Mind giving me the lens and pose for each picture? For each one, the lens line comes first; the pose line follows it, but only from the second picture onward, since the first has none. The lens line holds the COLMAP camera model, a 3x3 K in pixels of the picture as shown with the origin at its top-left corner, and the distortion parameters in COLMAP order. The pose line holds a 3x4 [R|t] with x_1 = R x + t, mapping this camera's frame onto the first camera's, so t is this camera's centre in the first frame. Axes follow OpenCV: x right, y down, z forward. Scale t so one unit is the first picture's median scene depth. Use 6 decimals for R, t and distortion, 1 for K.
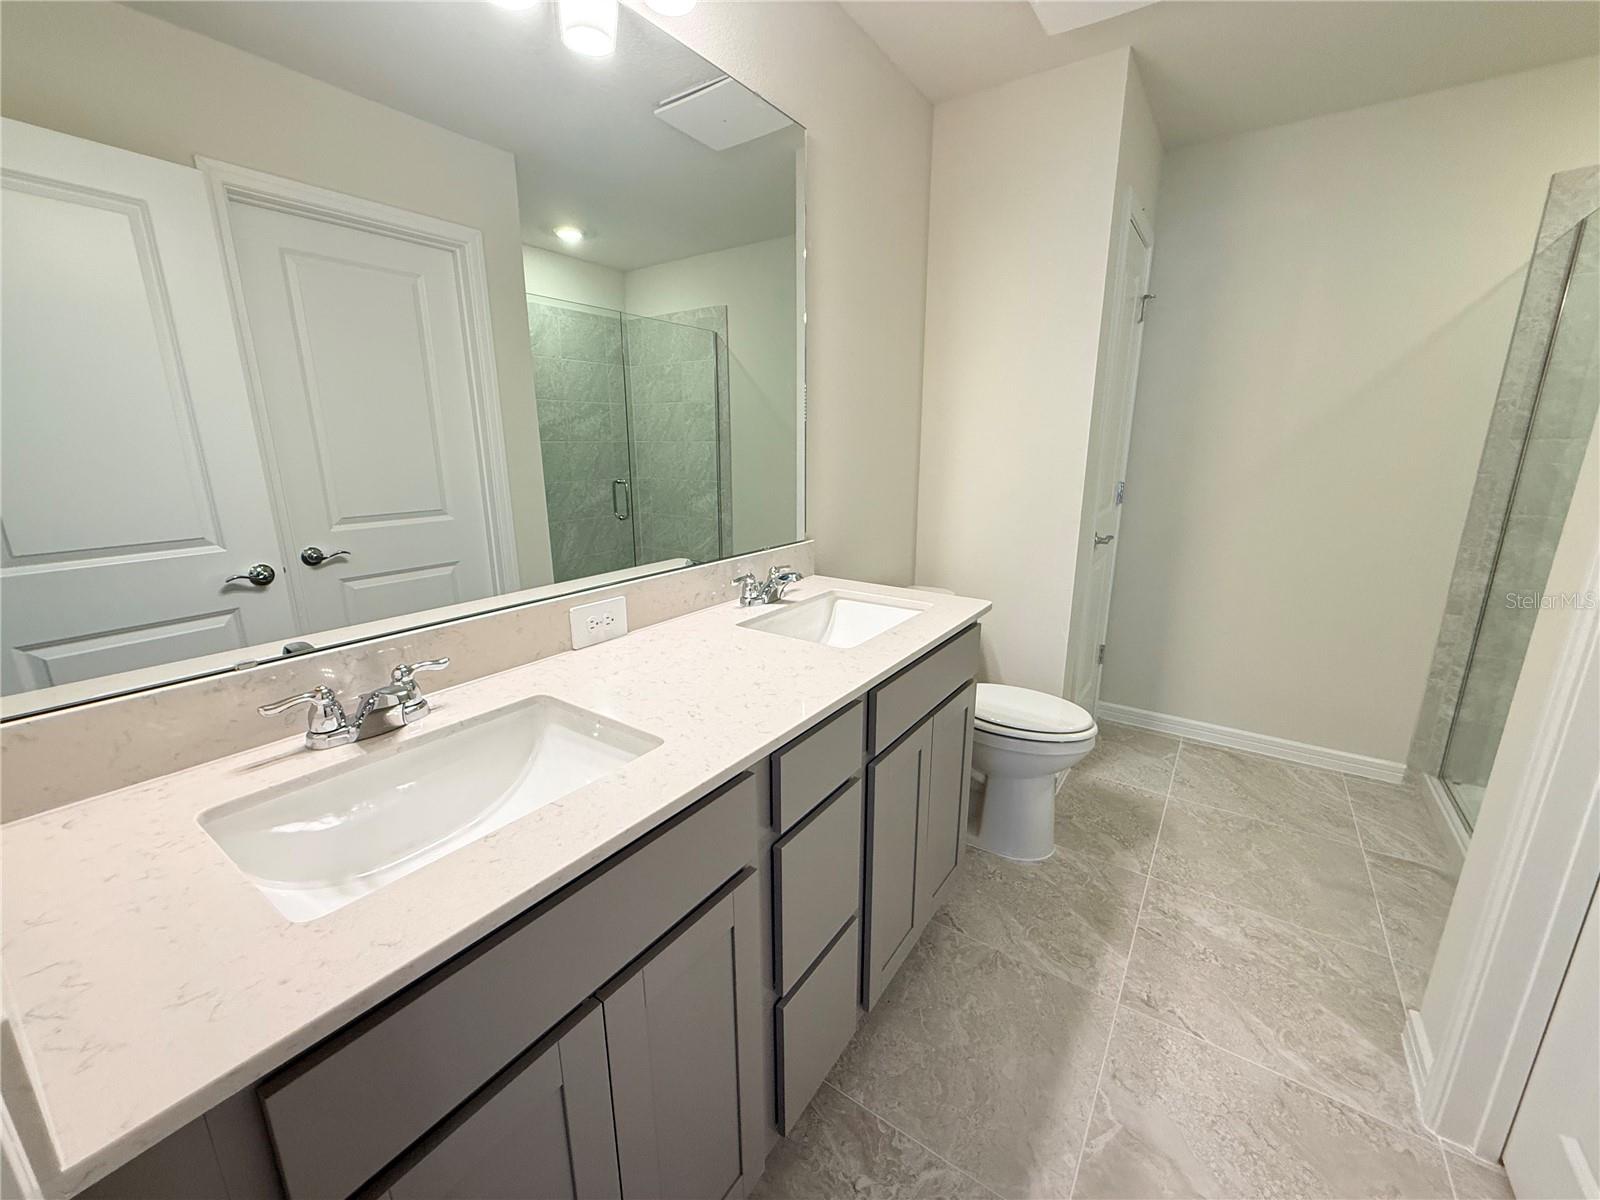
lens RADIAL K [[639.3, 0, 795.2], [0, 639.3, 603.4], [0, 0, 1]] dist [-0.002023, -0.000288]
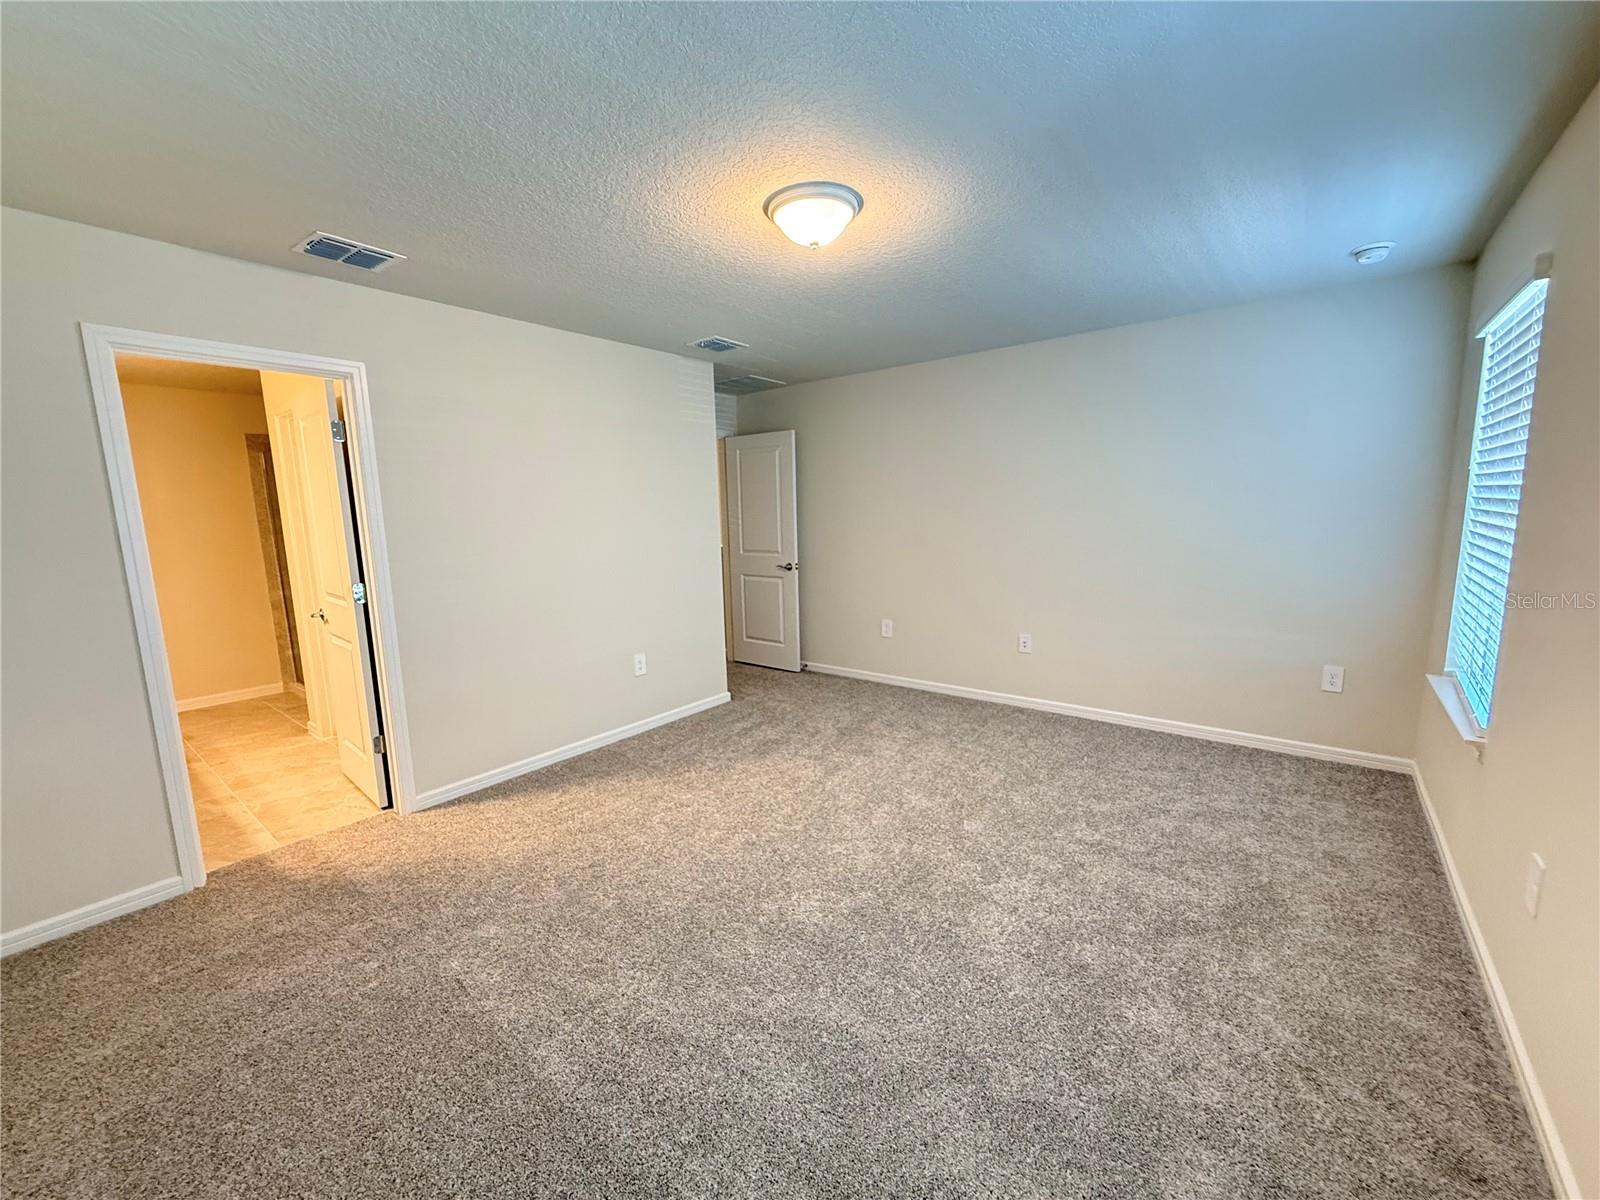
lens RADIAL K [[639.3, 0, 795.2], [0, 639.3, 603.4], [0, 0, 1]] dist [-0.002023, -0.000288]
pose [[0.071304, -0.139907, 0.987594, -1.450725], [0.271538, 0.955442, 0.115748, 0.304277], [-0.959783, 0.259916, 0.106117, -1.378595]]
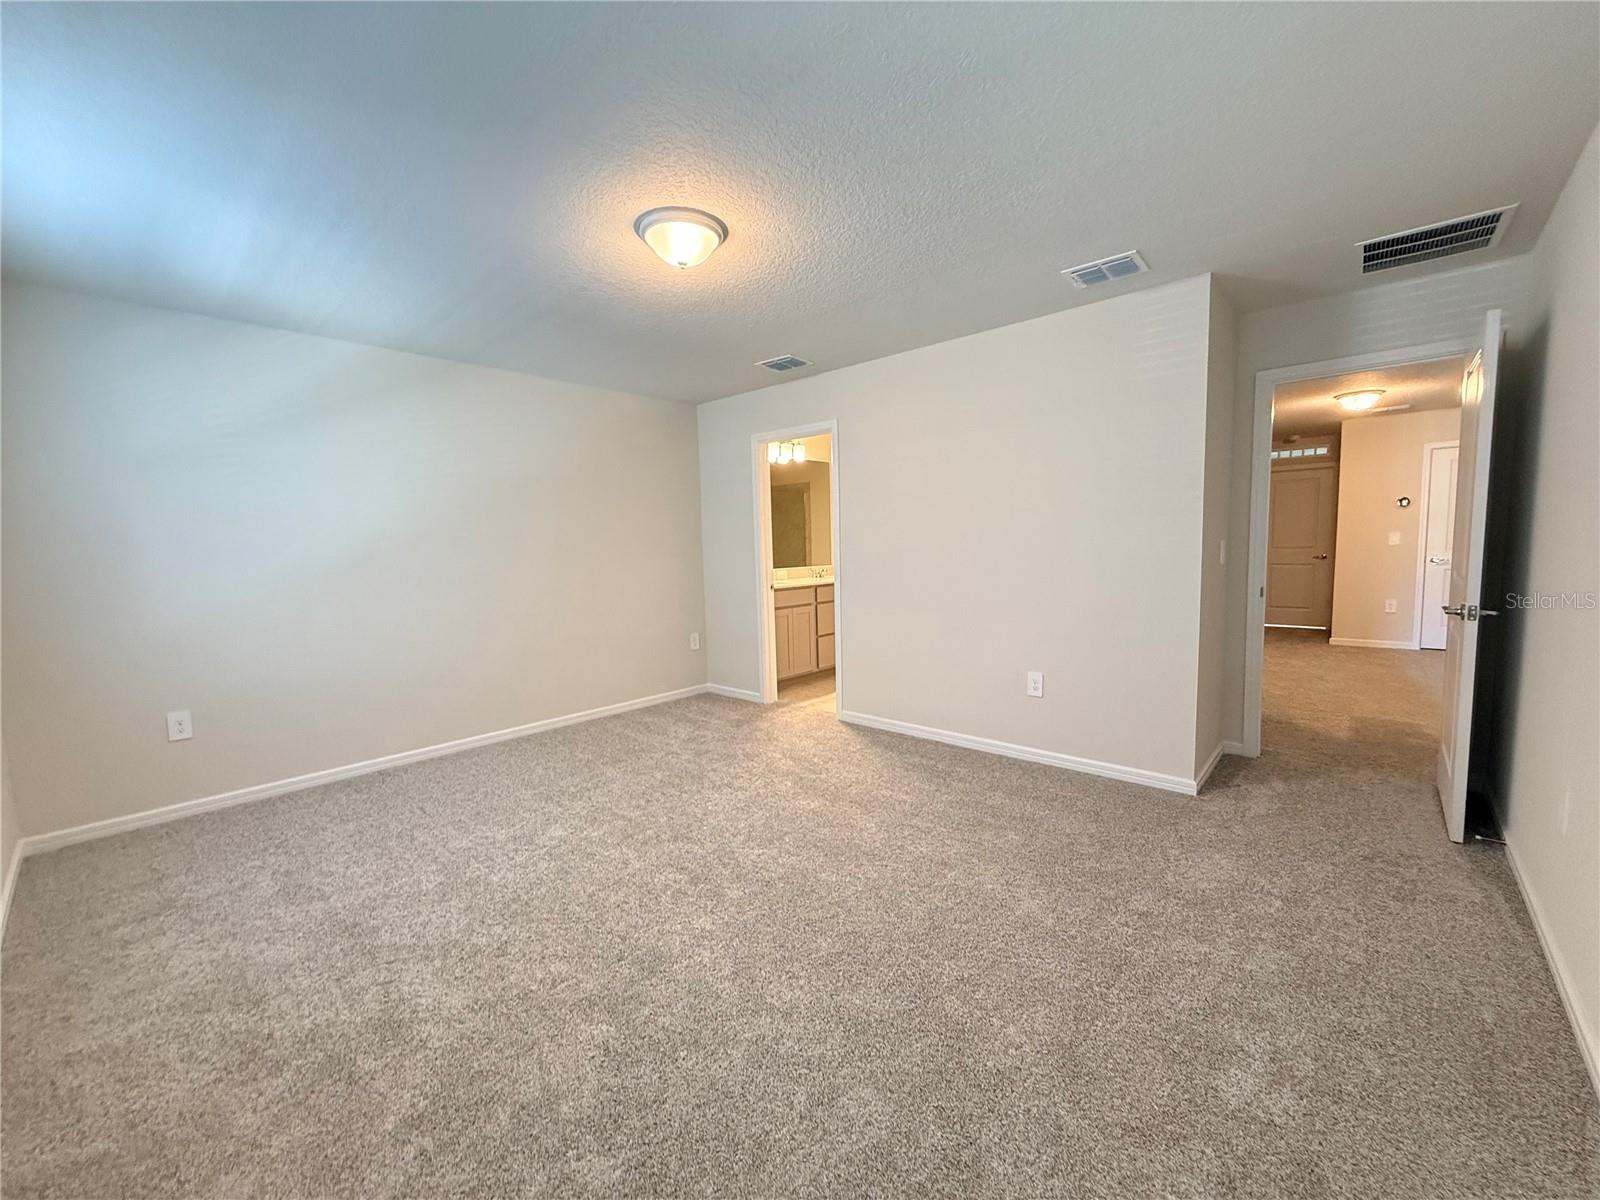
lens RADIAL K [[639.3, 0, 795.2], [0, 639.3, 603.4], [0, 0, 1]] dist [-0.002023, -0.000288]
pose [[0.989459, -0.004140, -0.144757, 0.348603], [-0.018046, 0.988275, -0.151614, 0.708095], [0.143687, 0.152628, 0.977783, -2.682101]]
